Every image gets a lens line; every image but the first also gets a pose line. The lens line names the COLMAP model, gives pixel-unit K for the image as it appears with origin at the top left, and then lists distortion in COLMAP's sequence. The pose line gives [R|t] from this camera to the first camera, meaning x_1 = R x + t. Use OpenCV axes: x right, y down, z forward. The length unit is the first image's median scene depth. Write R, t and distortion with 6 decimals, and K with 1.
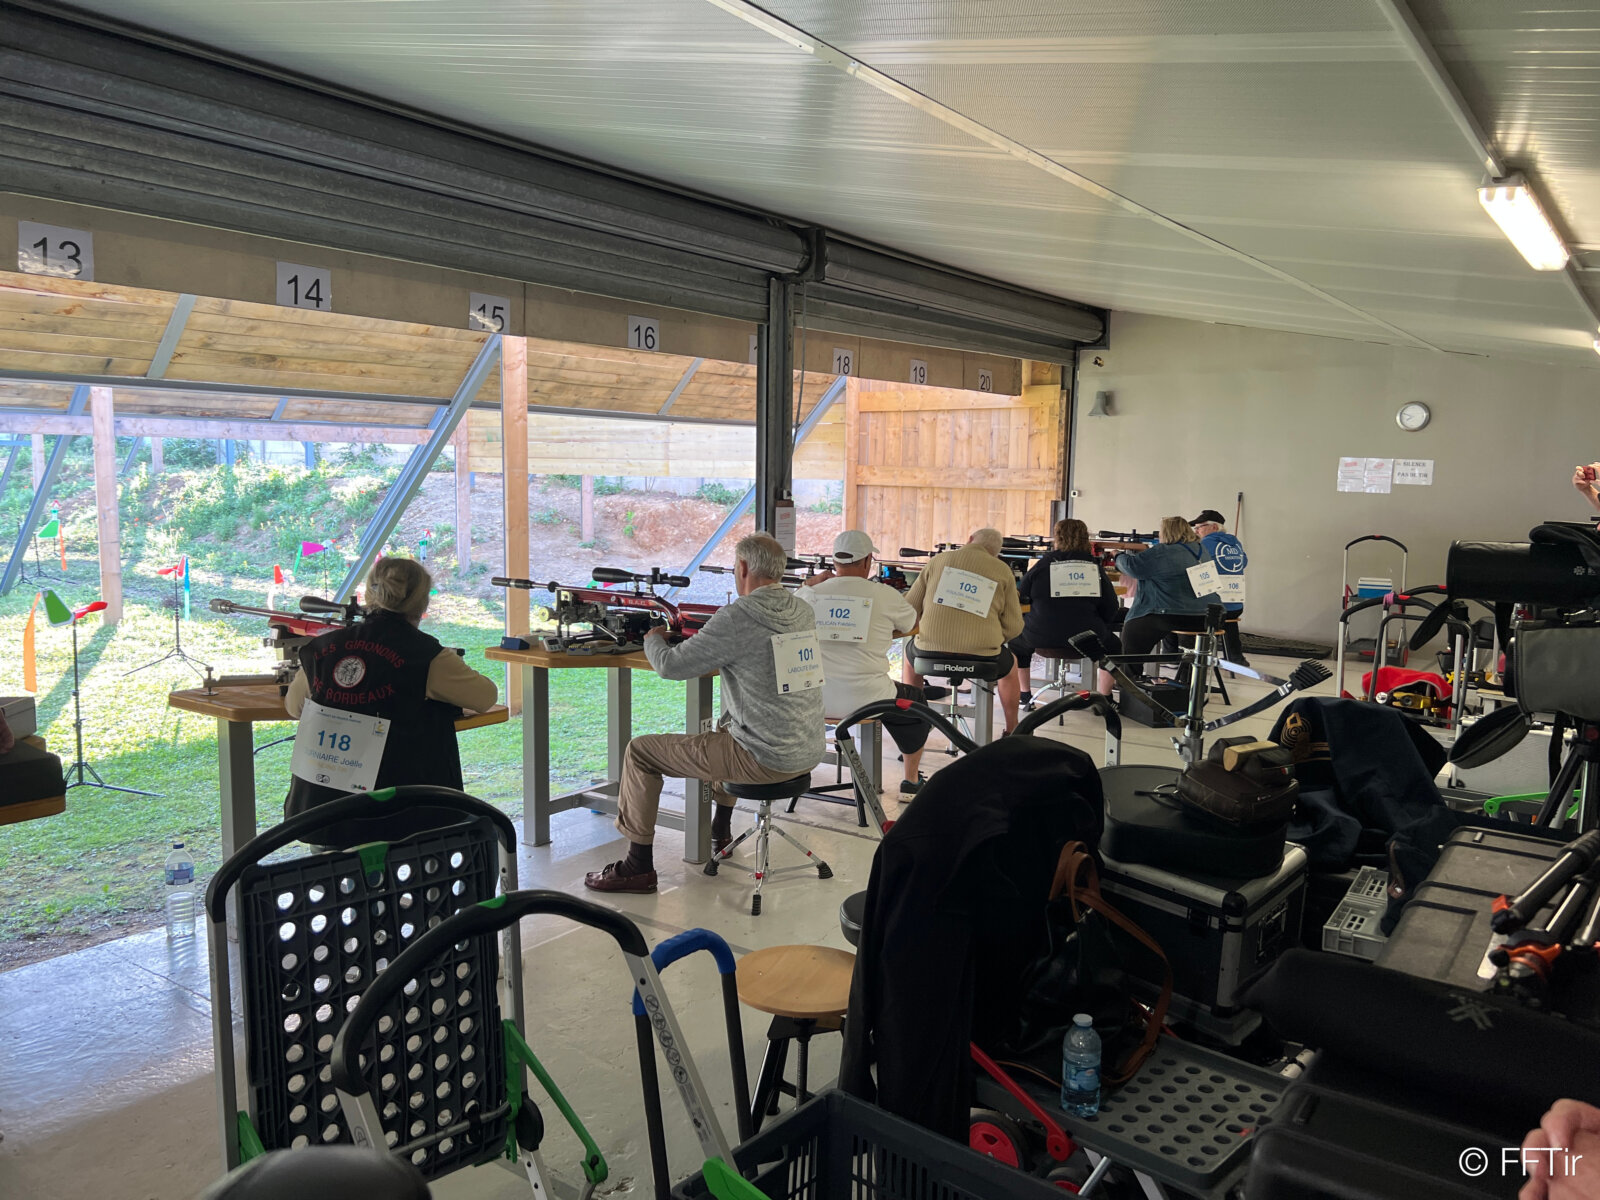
lens RADIAL K [[1225.6, 0, 800.2], [0, 1225.6, 609.2], [0, 0, 1]] dist [0.047050, -0.054589]
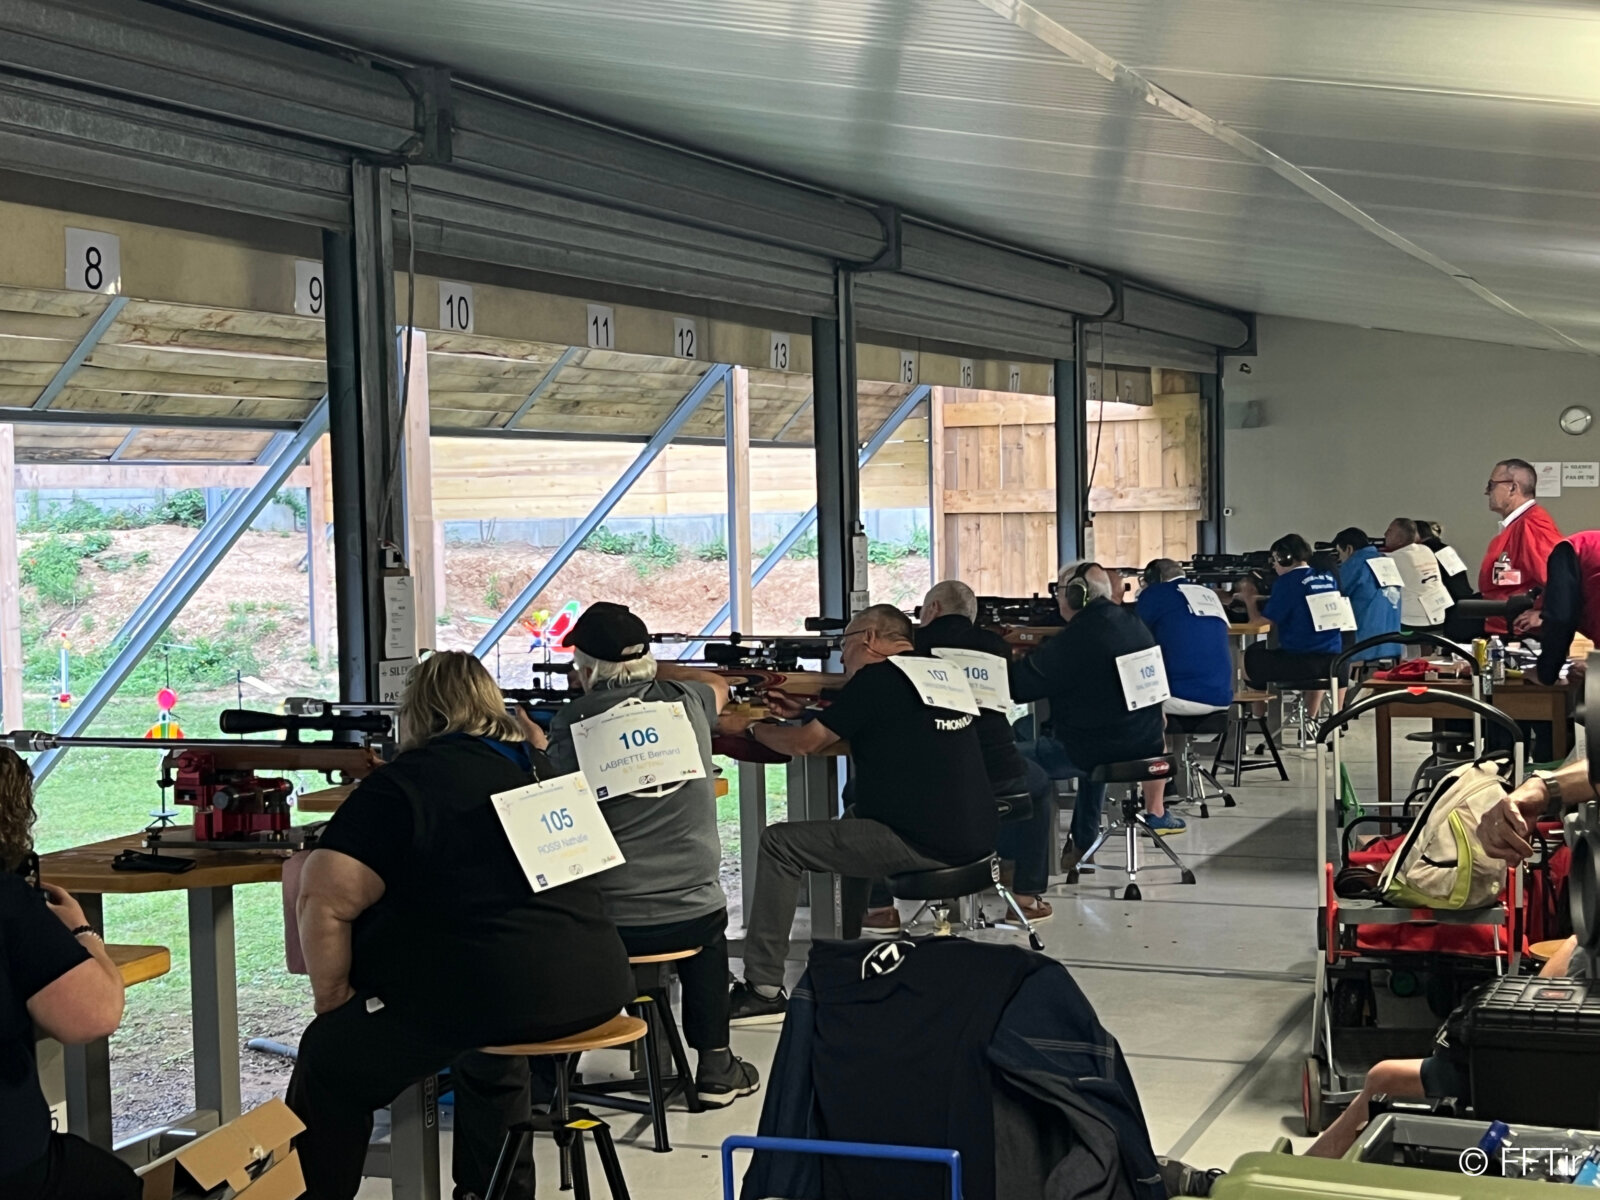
lens RADIAL K [[2512.8, 0, 802.9], [0, 2512.8, 608.5], [0, 0, 1]] dist [0.104705, 0.000000]
pose [[0.963934, -0.050012, 0.261399, -0.536251], [0.068480, 0.995723, -0.062021, 0.067361], [-0.257180, 0.077685, 0.963236, -0.667991]]
